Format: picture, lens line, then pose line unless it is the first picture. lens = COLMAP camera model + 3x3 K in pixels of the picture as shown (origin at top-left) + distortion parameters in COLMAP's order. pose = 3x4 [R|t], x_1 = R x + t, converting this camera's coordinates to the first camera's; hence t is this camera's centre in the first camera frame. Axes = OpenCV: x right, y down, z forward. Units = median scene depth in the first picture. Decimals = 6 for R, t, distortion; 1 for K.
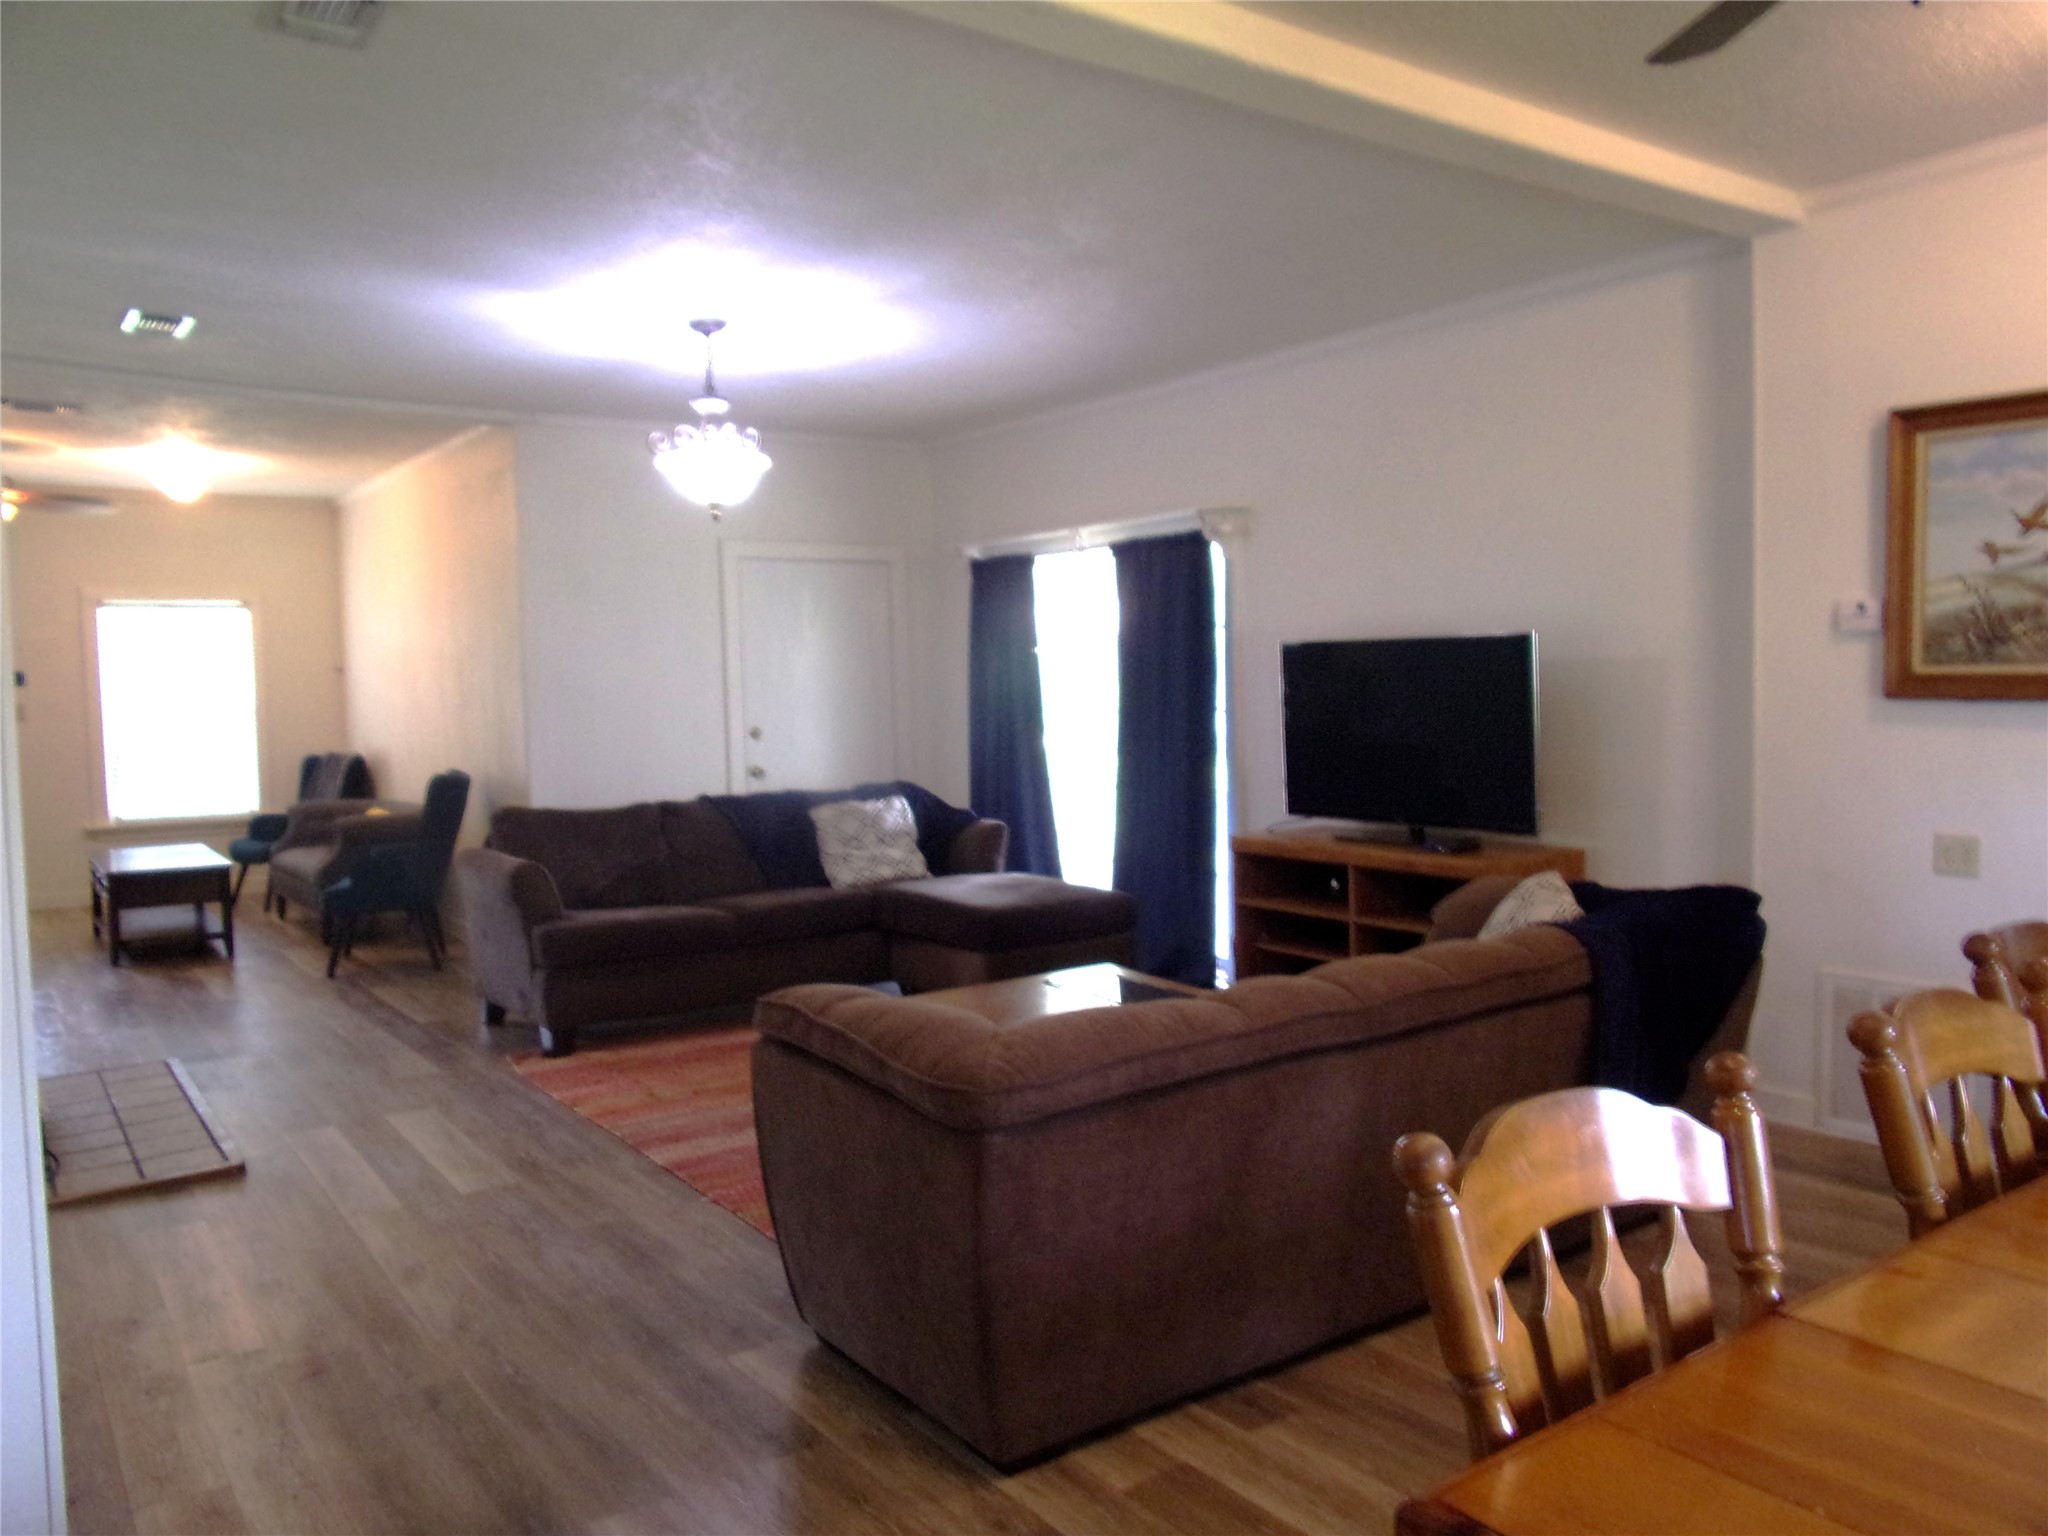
lens RADIAL K [[1512.7, 0, 968.6], [0, 1512.7, 751.5], [0, 0, 1]] dist [-0.023524, 0.008096]
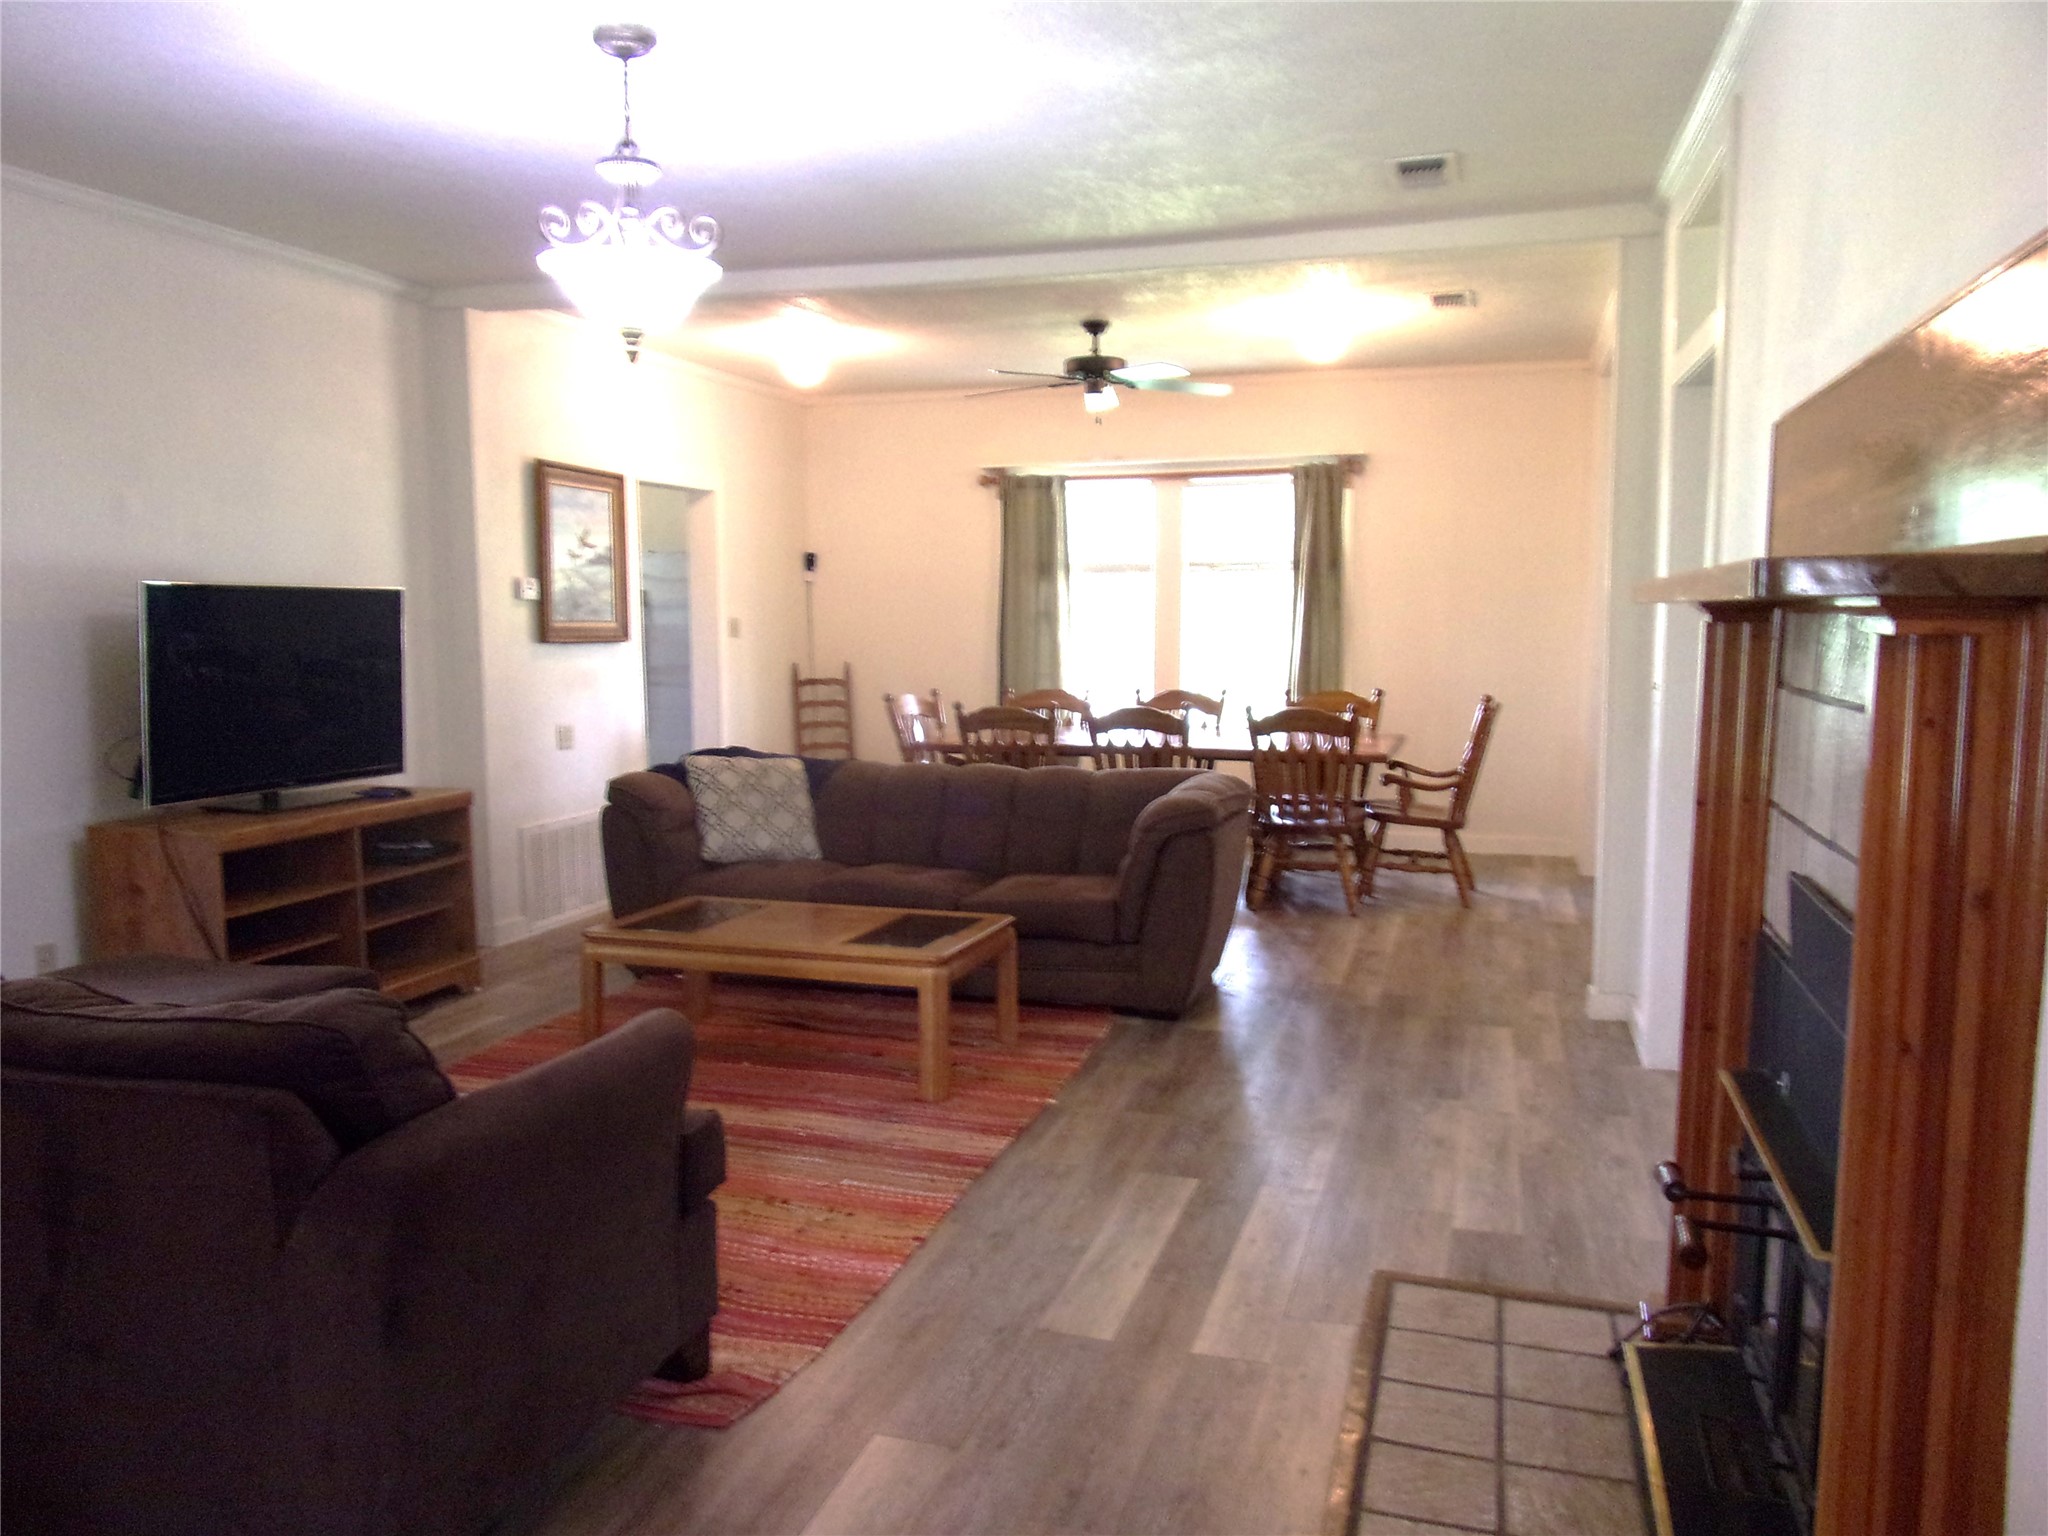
lens RADIAL K [[1512.7, 0, 1023.6], [0, 1512.7, 771.6], [0, 0, 1]] dist [-0.023524, 0.008096]
pose [[-0.621383, -0.064027, 0.780887, -0.985730], [0.054149, 0.990763, 0.124324, -0.072956], [-0.781634, 0.119537, -0.612176, 1.640113]]
